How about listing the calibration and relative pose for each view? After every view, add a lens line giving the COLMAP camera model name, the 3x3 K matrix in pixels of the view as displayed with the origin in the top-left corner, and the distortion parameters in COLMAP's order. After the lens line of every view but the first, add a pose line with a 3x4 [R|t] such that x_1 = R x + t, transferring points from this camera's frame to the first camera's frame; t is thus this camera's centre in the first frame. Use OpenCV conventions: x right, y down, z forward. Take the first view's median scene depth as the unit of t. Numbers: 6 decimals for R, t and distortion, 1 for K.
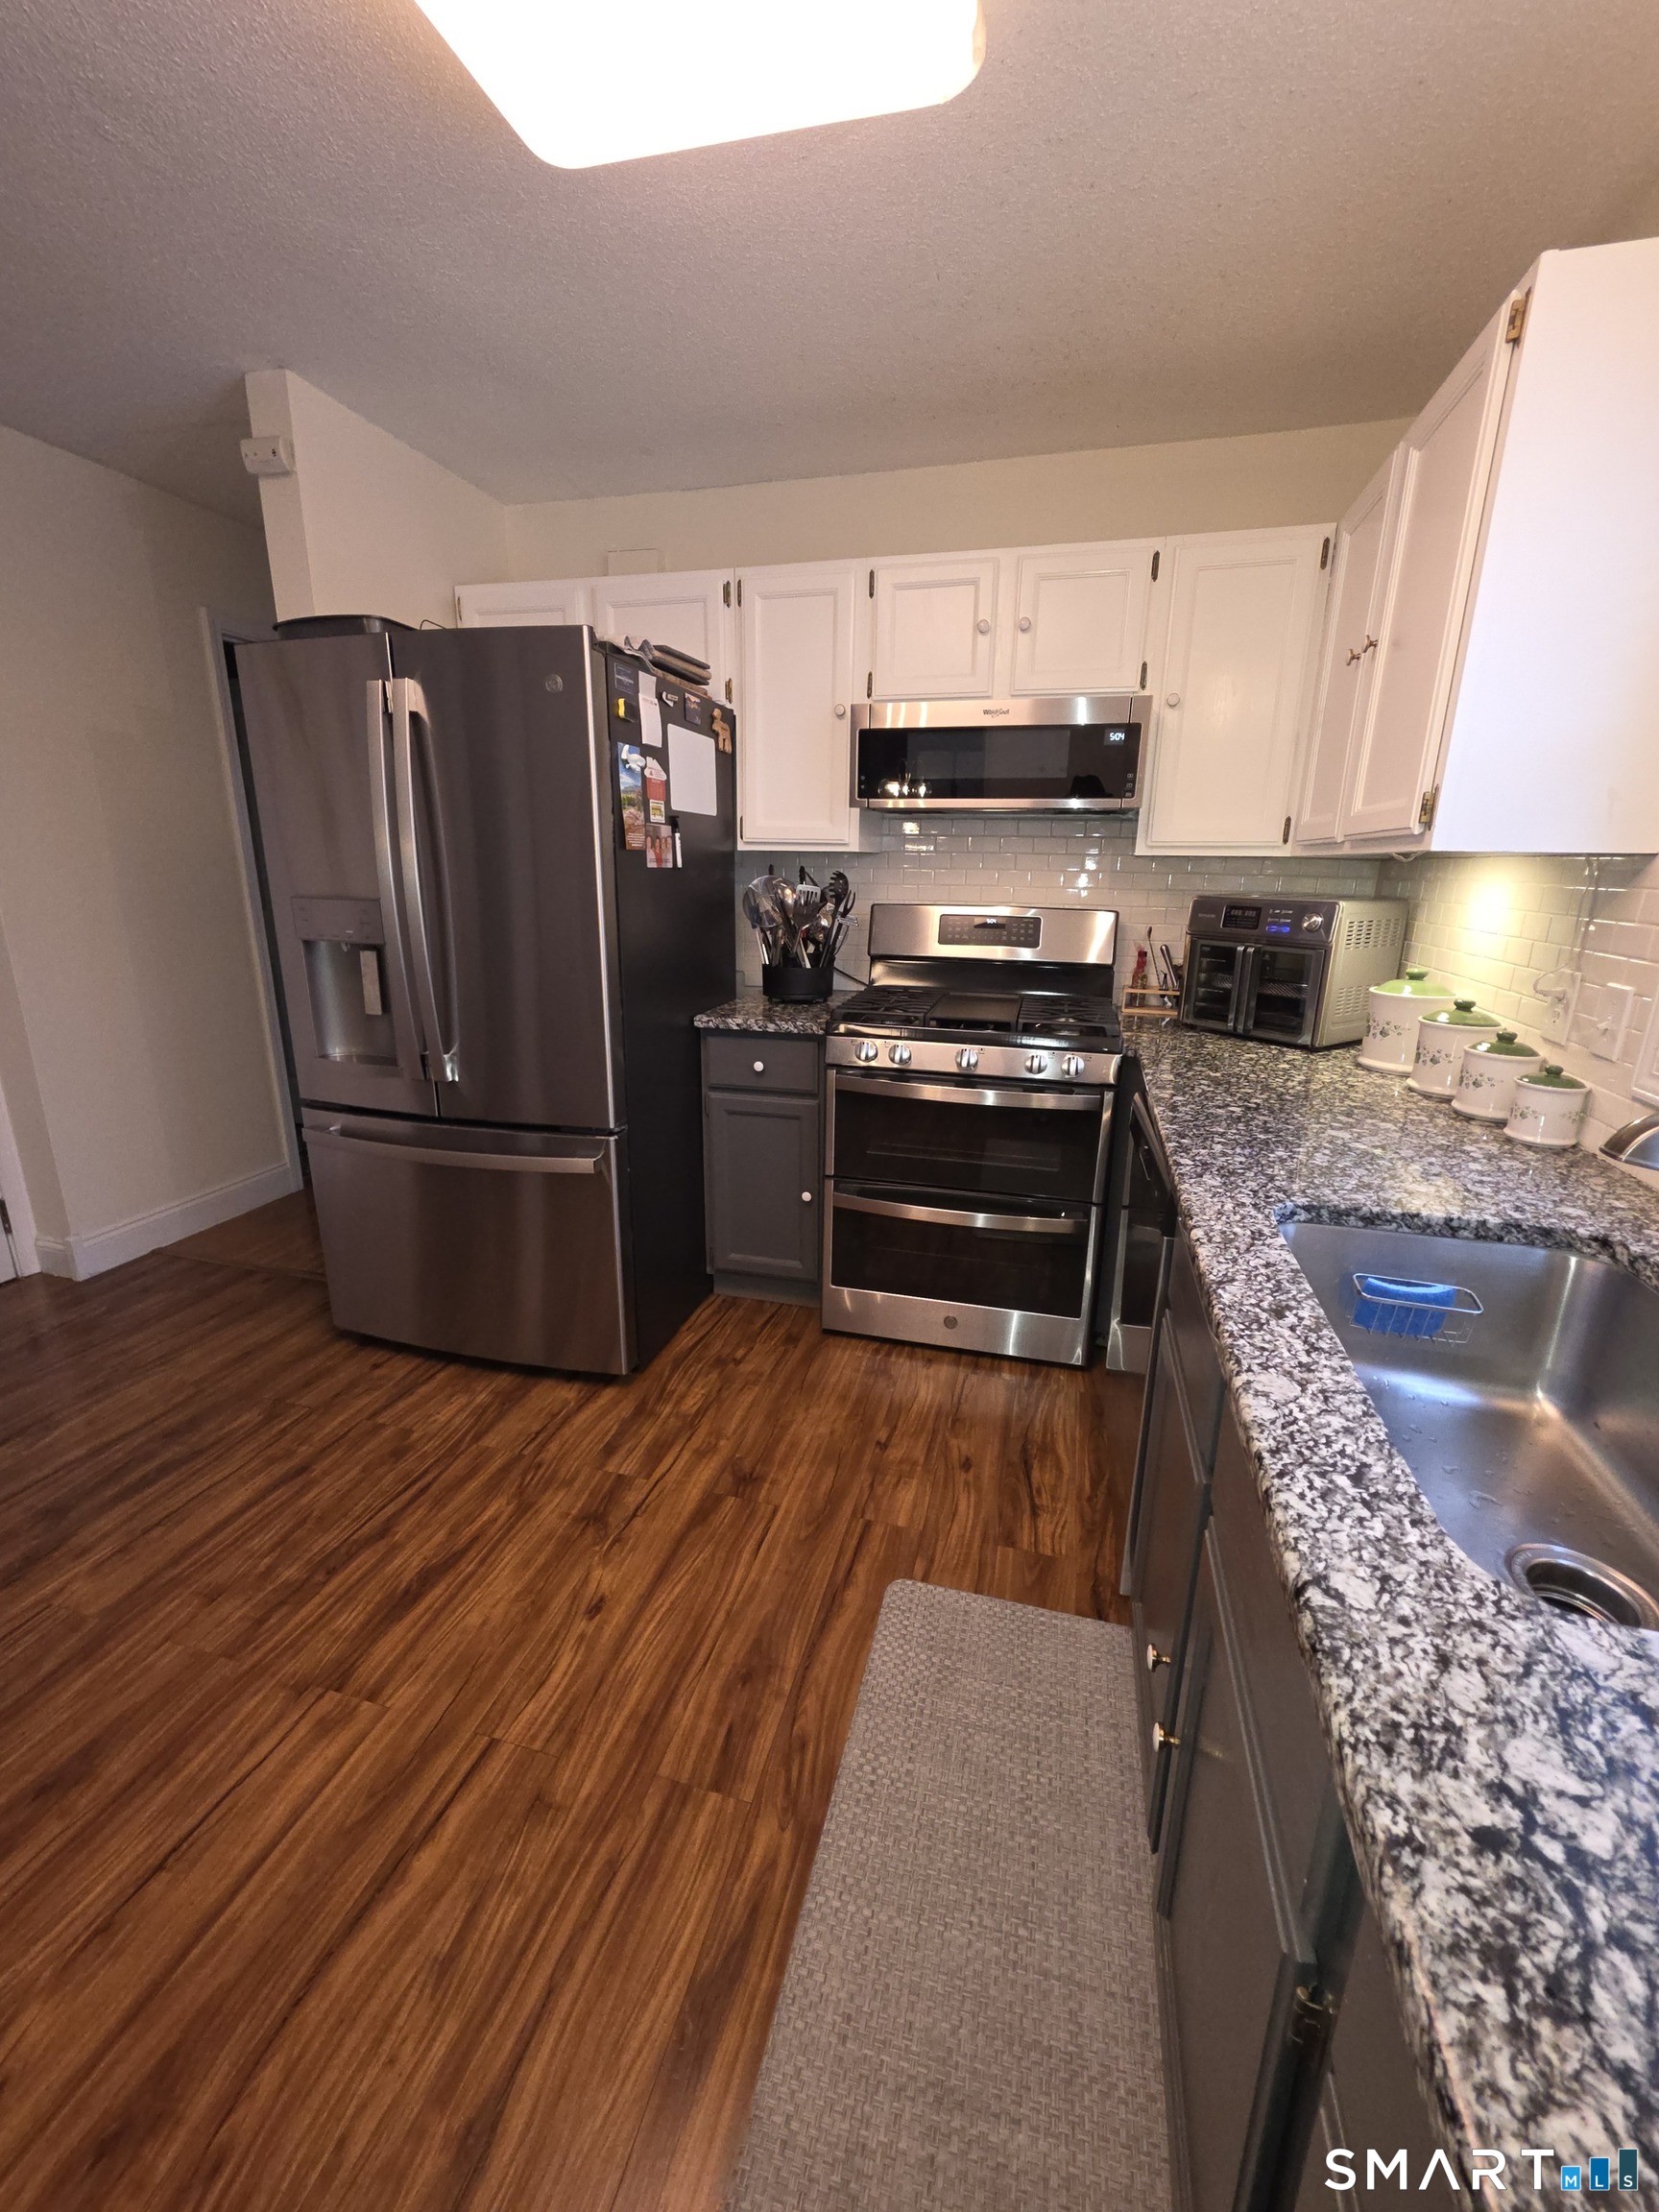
lens RADIAL K [[880.2, 0, 823.3], [0, 880.2, 1099.1], [0, 0, 1]] dist [-0.001191, 0.002001]
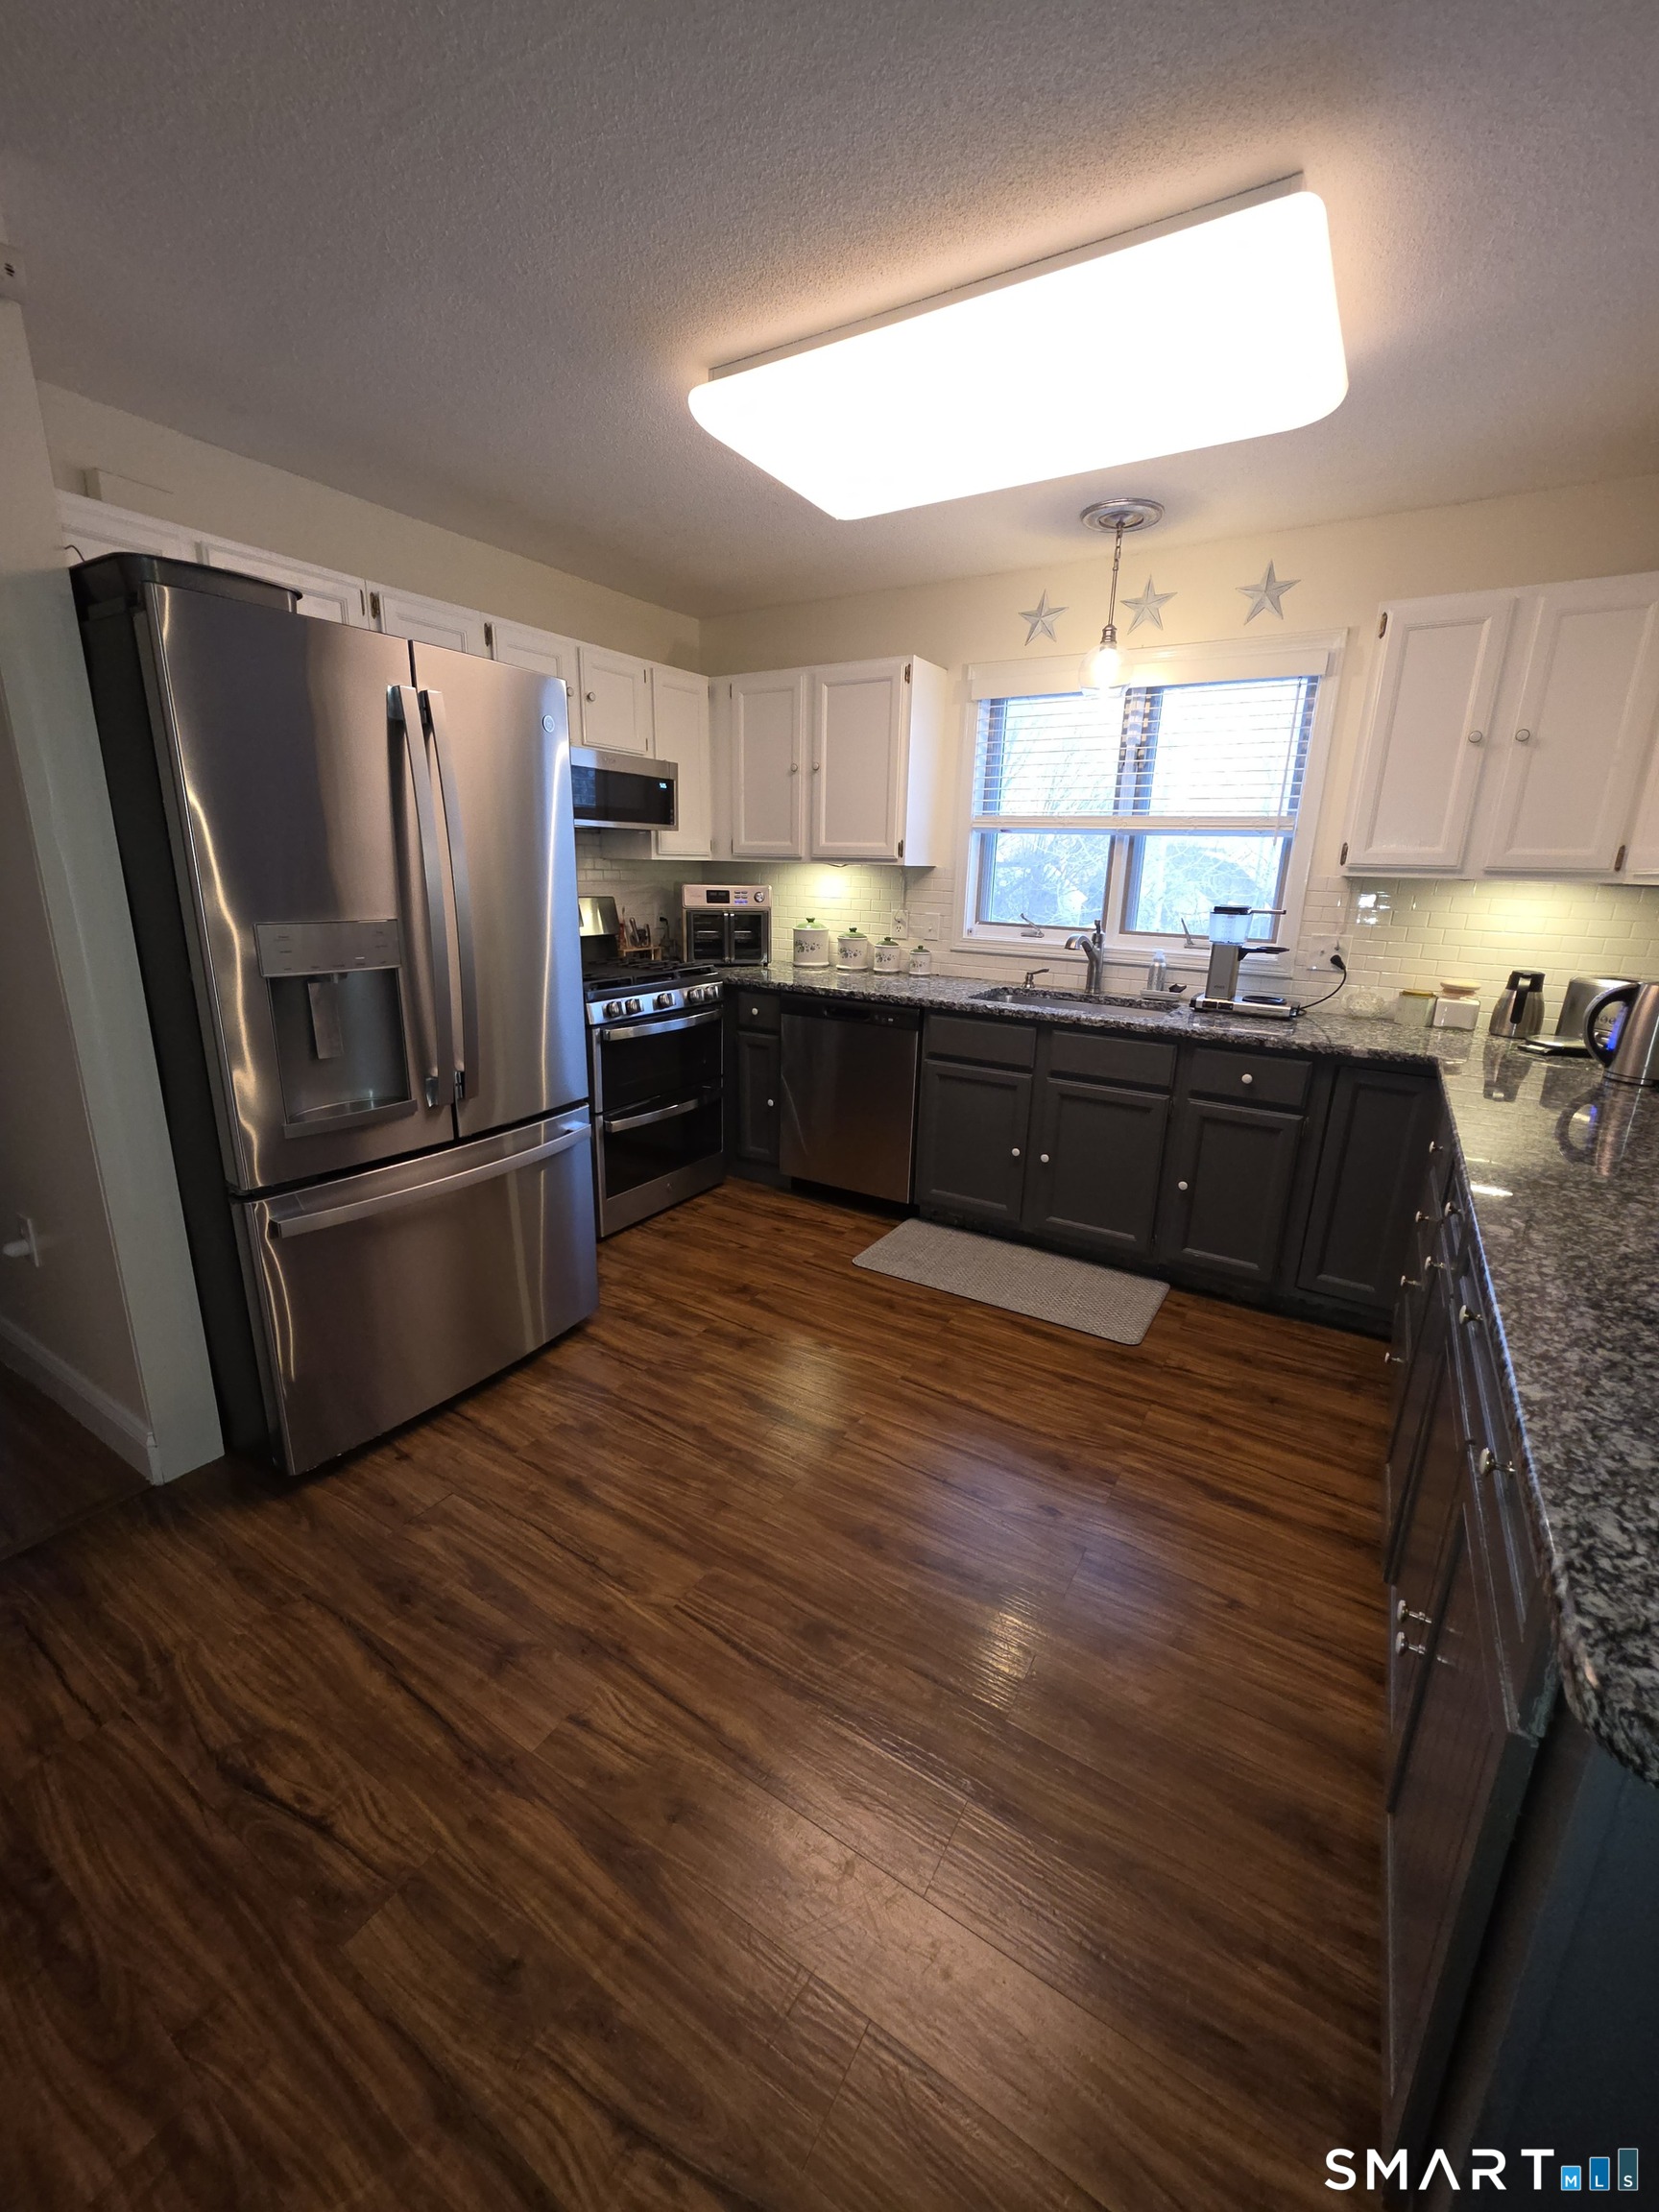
lens RADIAL K [[880.2, 0, 830.7], [0, 880.2, 1101.7], [0, 0, 1]] dist [-0.001191, 0.002001]
pose [[0.287890, -0.258649, 0.922074, -1.421499], [0.236164, 0.952275, 0.193385, -0.128268], [-0.928087, 0.162087, 0.335235, 0.338405]]
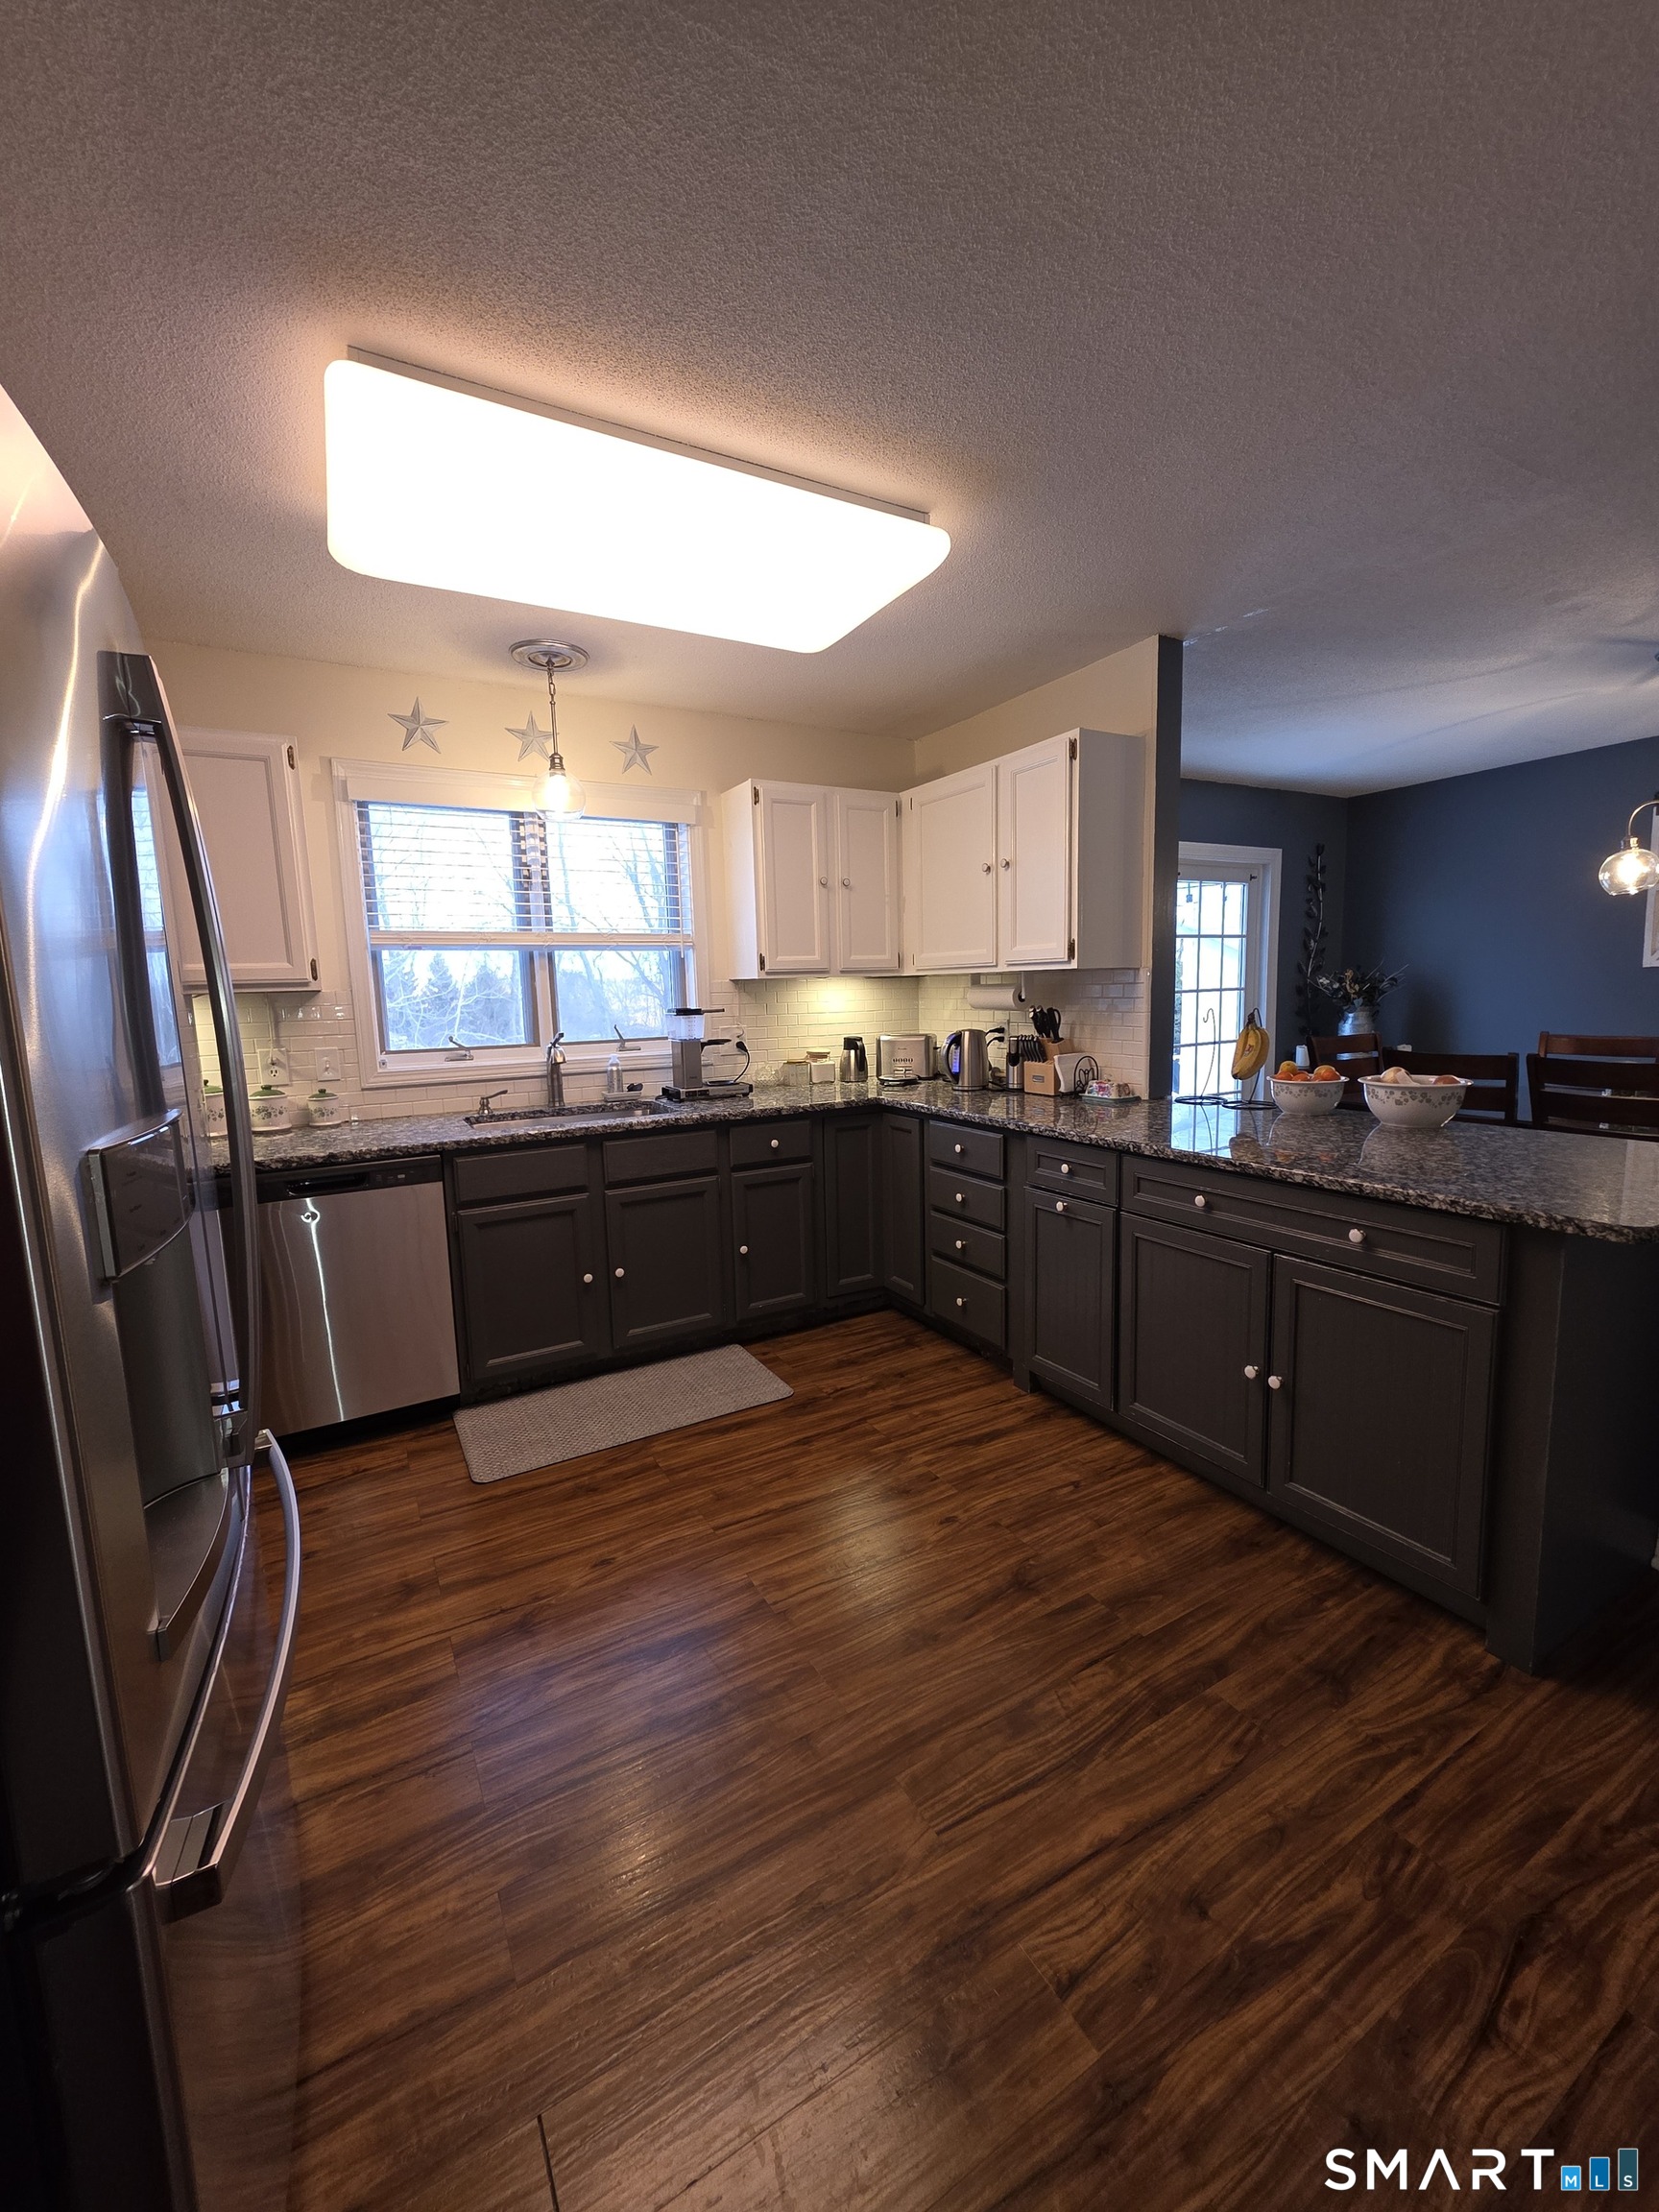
lens RADIAL K [[880.2, 0, 828.2], [0, 880.2, 1104.1], [0, 0, 1]] dist [-0.001191, 0.002001]
pose [[-0.704358, -0.093910, 0.703606, -1.175985], [0.205336, 0.921879, 0.328598, -0.347178], [-0.679498, 0.375926, -0.630050, 1.180515]]
